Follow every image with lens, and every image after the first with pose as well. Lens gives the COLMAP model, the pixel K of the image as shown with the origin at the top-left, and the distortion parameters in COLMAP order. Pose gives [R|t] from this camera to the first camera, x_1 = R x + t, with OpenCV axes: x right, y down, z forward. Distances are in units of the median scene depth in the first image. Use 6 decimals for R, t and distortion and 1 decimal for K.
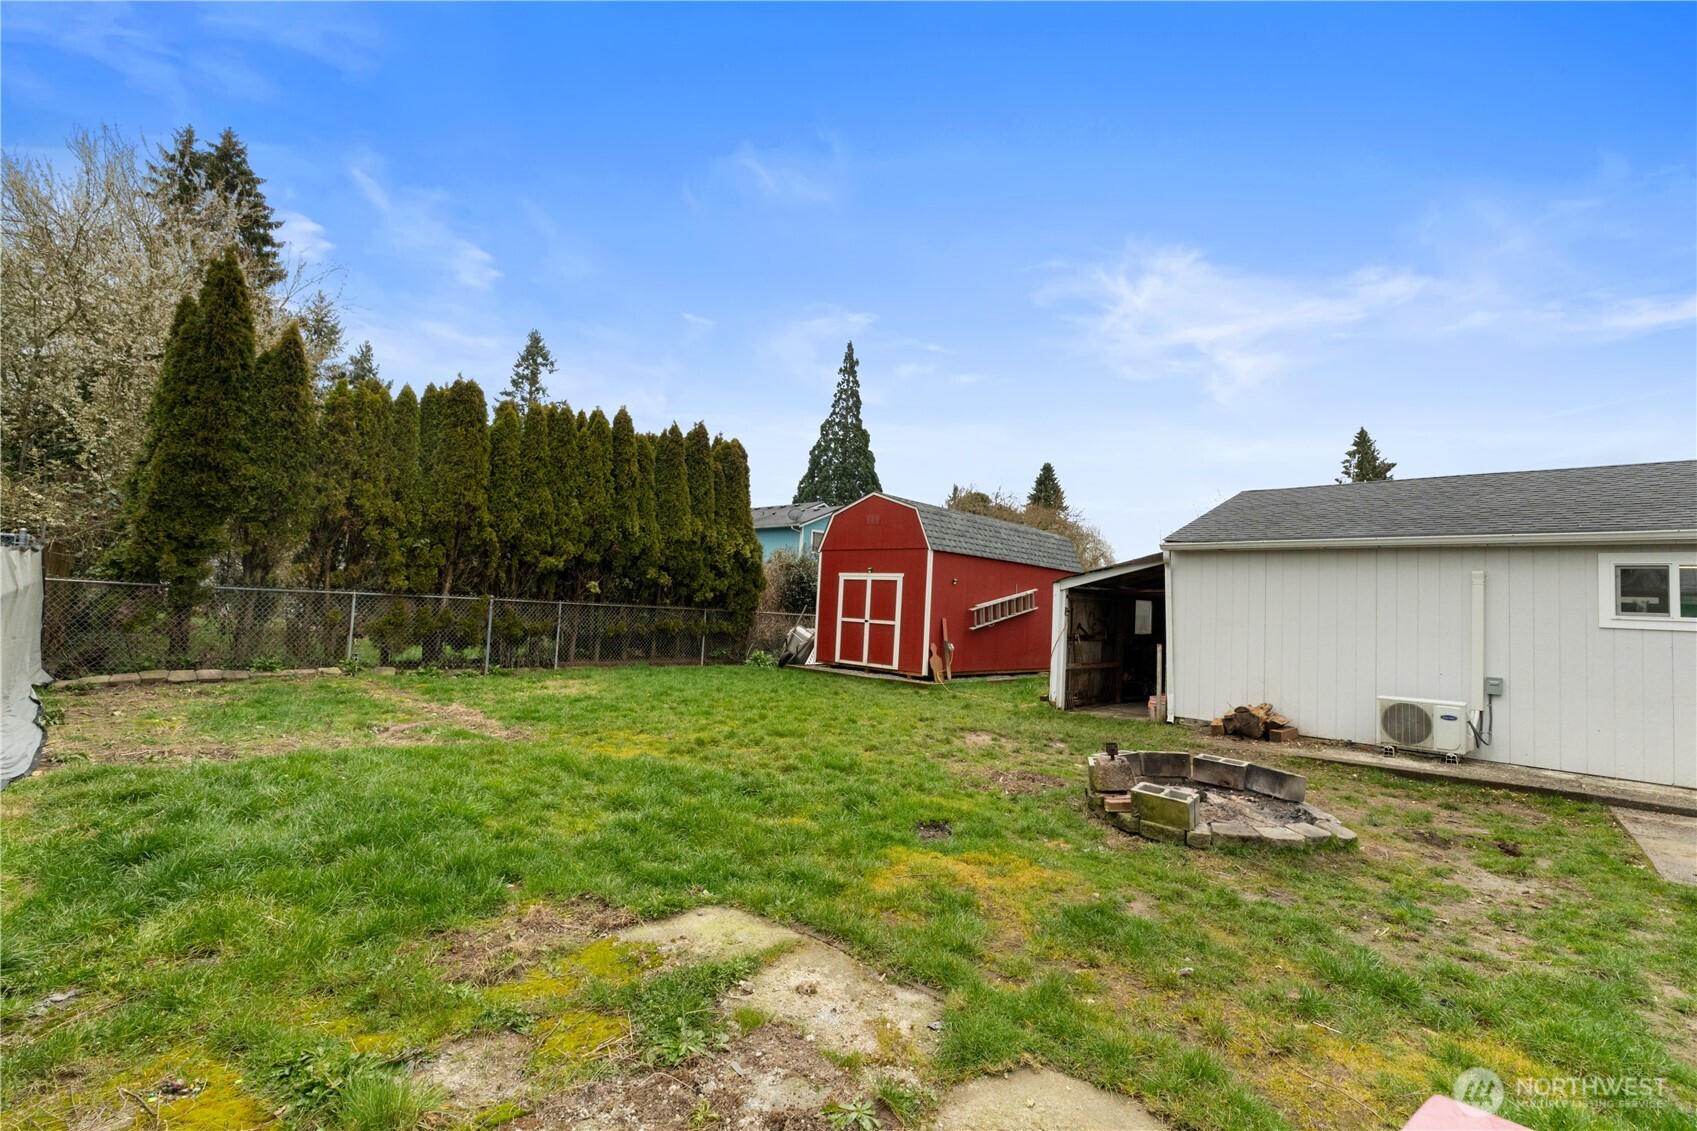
lens RADIAL K [[731.0, 0, 842.0], [0, 731.0, 555.7], [0, 0, 1]] dist [-0.001014, -0.000113]
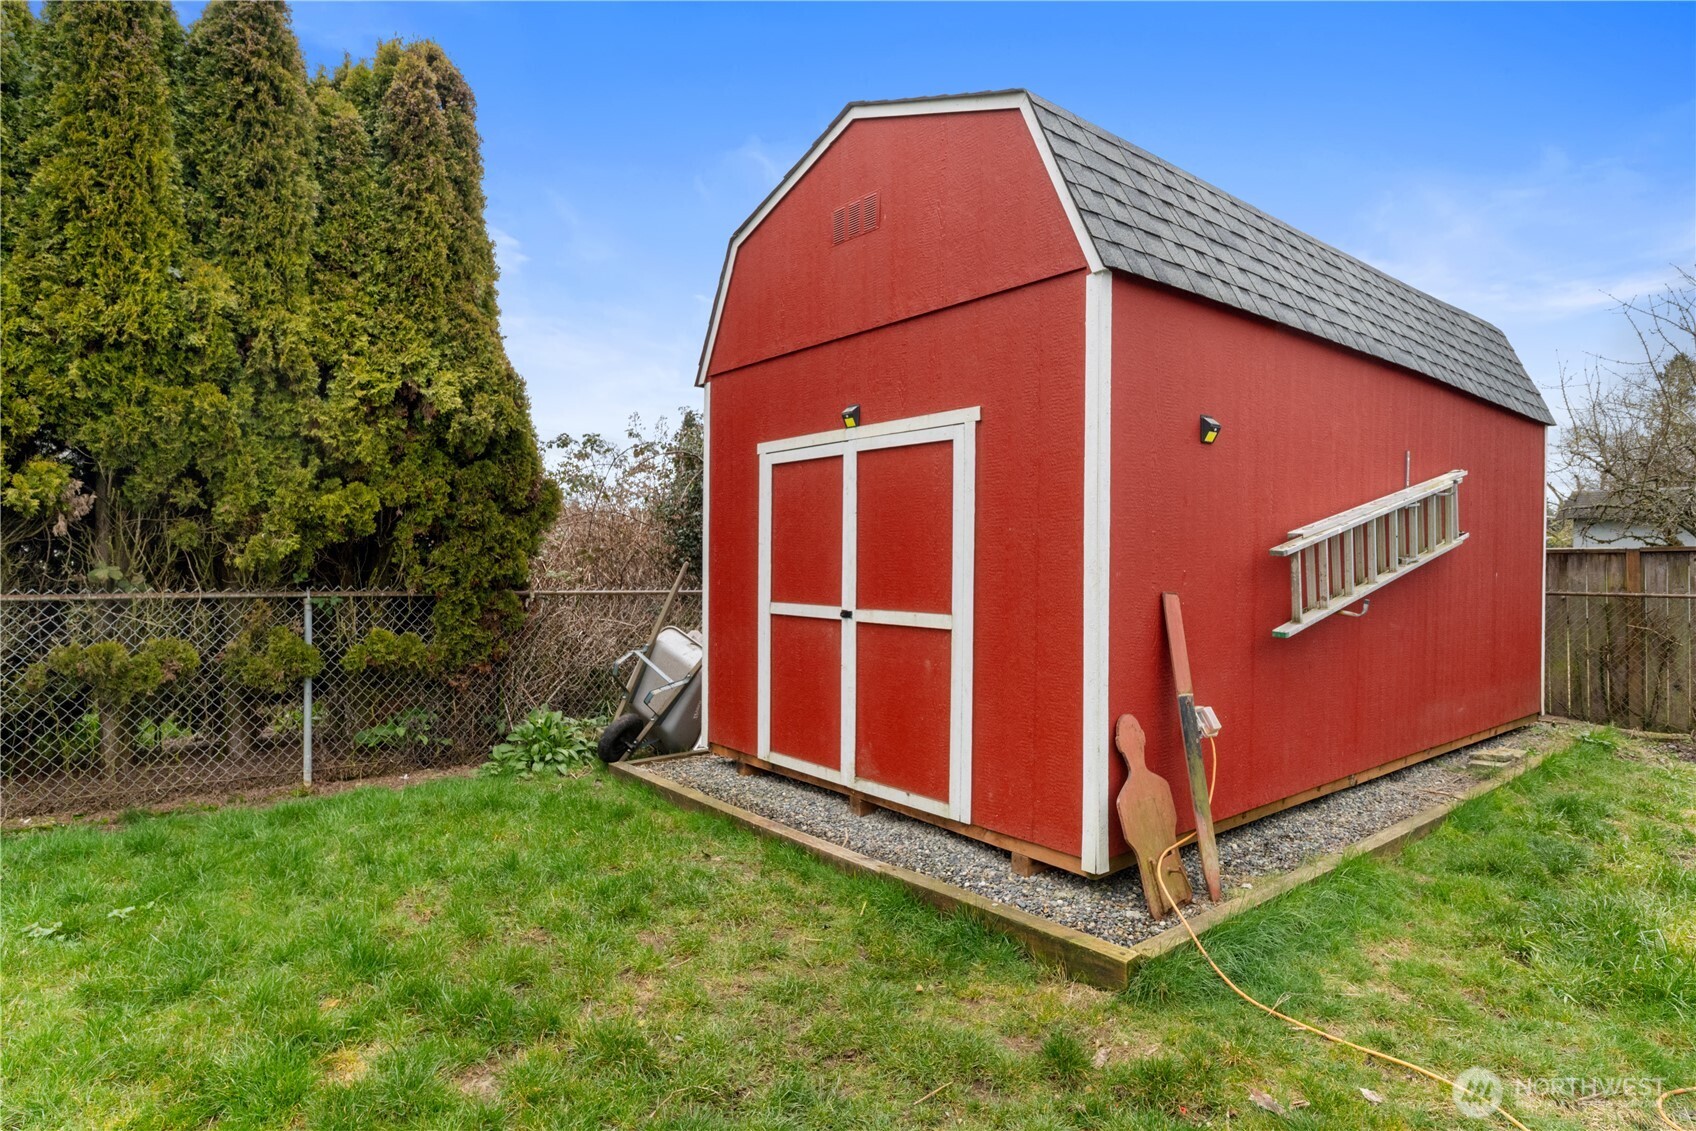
lens RADIAL K [[915.5, 0, 854.2], [0, 915.5, 558.8], [0, 0, 1]] dist [-0.005162, -0.001711]
pose [[0.993854, -0.047299, -0.100088, 0.070243], [0.053635, 0.996660, 0.061584, 0.051133], [0.096841, -0.066574, 0.993071, 0.691431]]
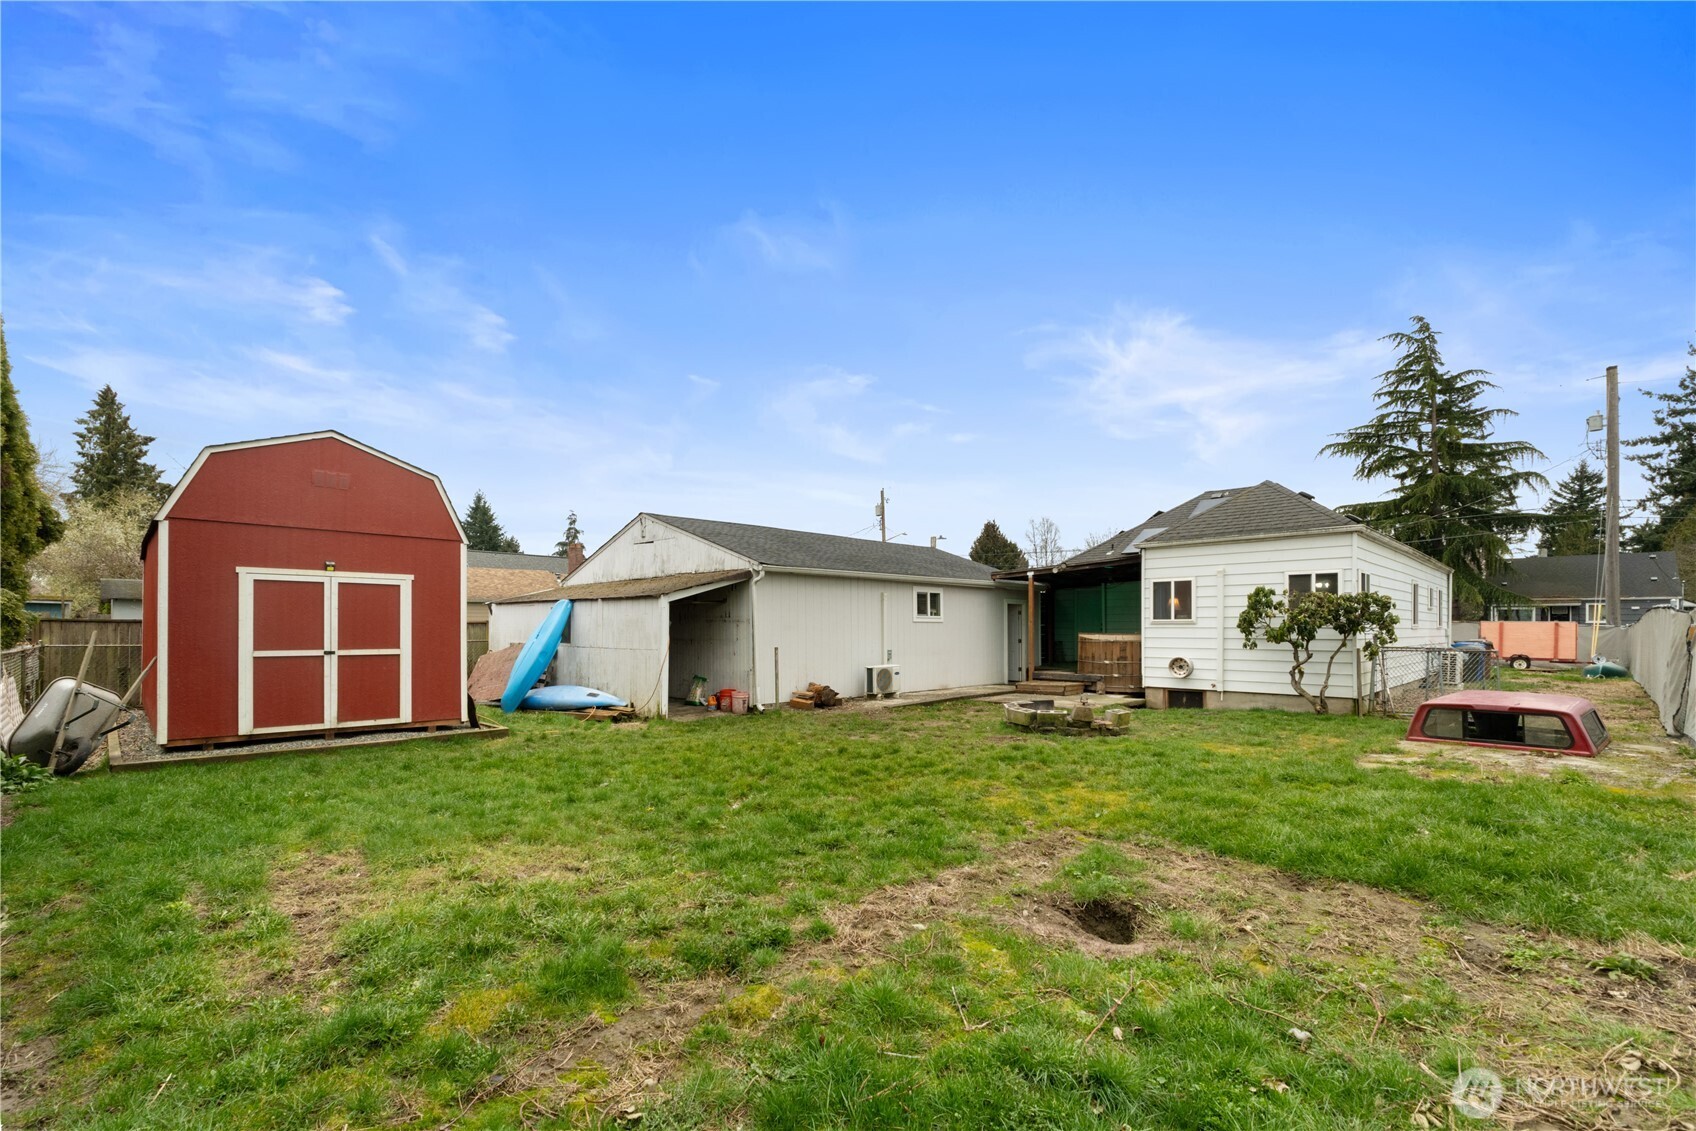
lens RADIAL K [[758.3, 0, 848.4], [0, 758.3, 625.0], [0, 0, 1]] dist [-0.030892, -0.000041]
pose [[0.005232, -0.043829, 0.999025, -0.570576], [-0.067610, 0.996737, 0.044083, 0.012841], [-0.997698, -0.067775, 0.002252, 0.592342]]
